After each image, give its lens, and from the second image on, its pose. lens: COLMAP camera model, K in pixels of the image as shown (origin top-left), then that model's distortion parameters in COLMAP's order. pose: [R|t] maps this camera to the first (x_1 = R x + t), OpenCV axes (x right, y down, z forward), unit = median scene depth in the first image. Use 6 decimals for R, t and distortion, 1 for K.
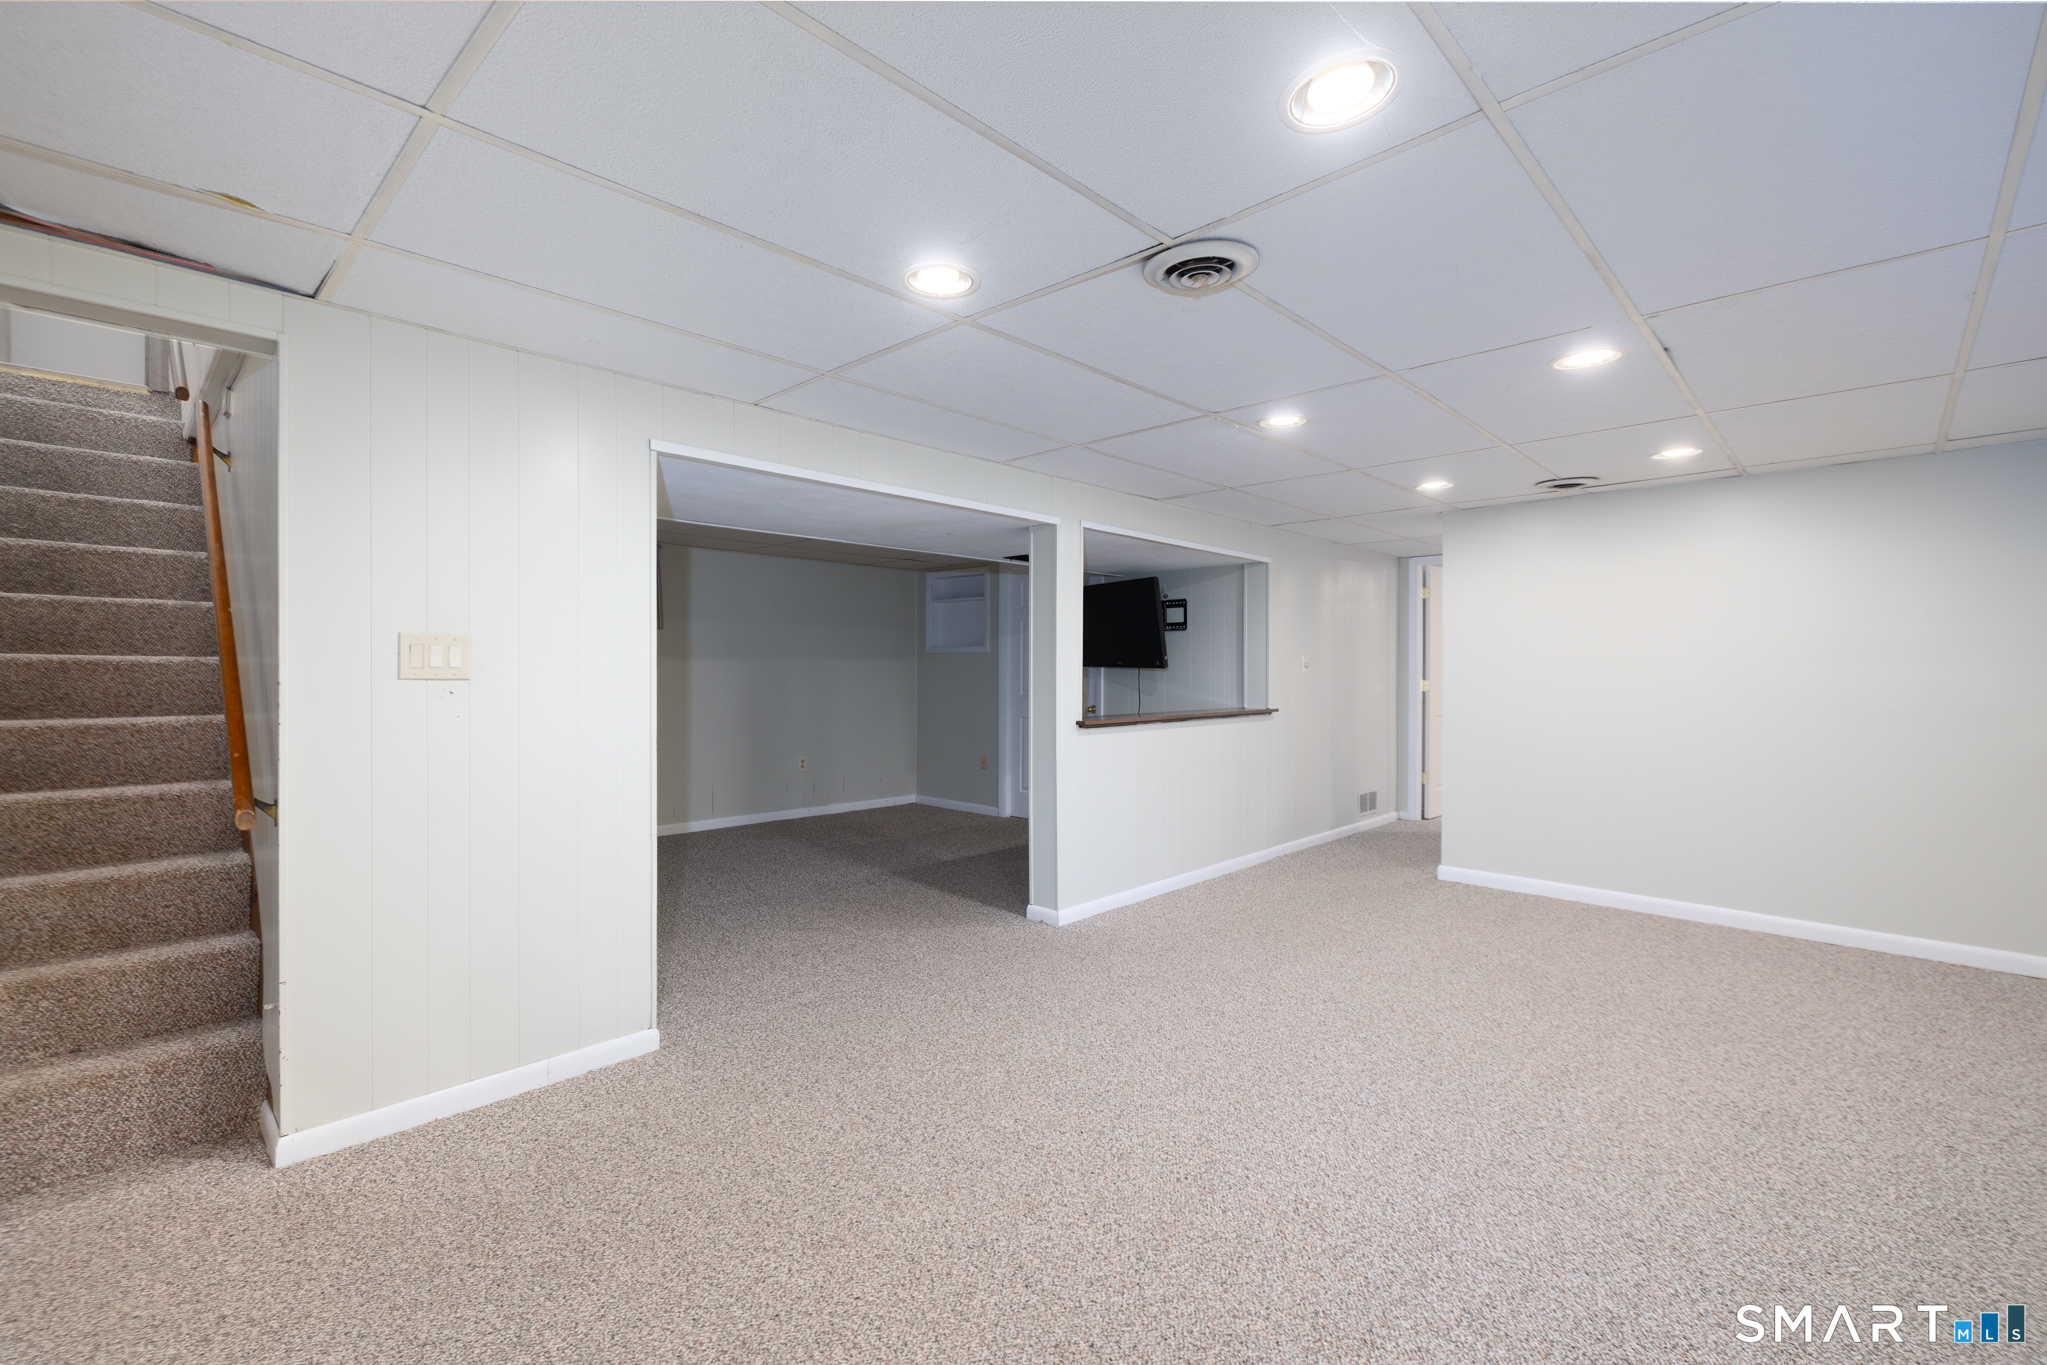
lens RADIAL K [[887.5, 0, 1020.1], [0, 887.5, 657.4], [0, 0, 1]] dist [-0.001216, 0.000006]
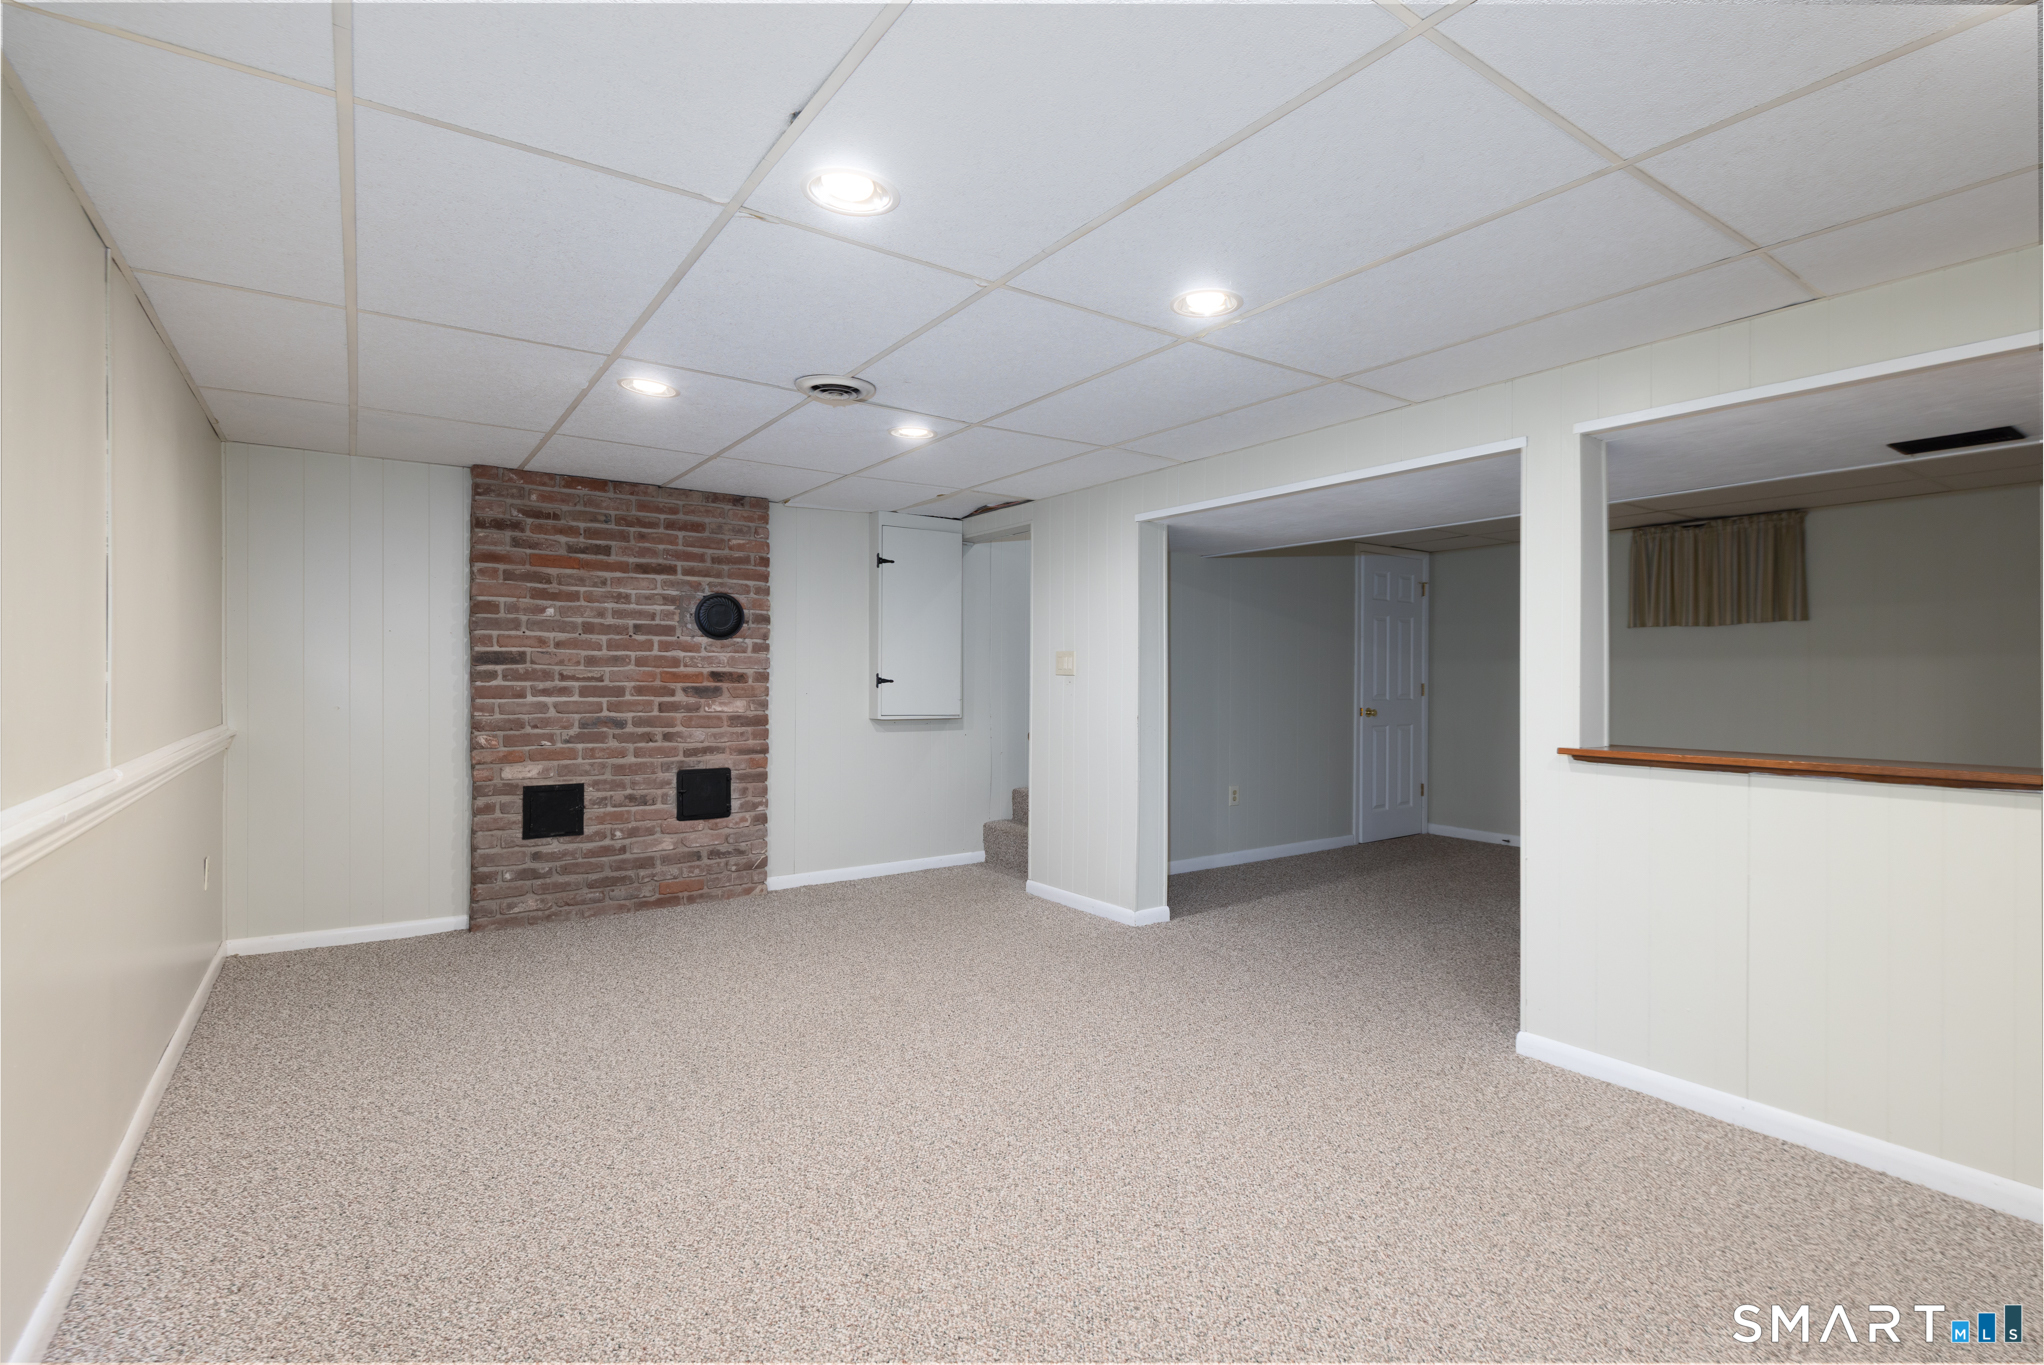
lens RADIAL K [[886.2, 0, 1018.6], [0, 886.2, 657.4], [0, 0, 1]] dist [-0.001216, 0.000006]
pose [[-0.161524, -0.022470, -0.986613, 0.800714], [0.010072, 0.999651, -0.024416, 0.020328], [0.986817, -0.013881, -0.161241, 0.774614]]
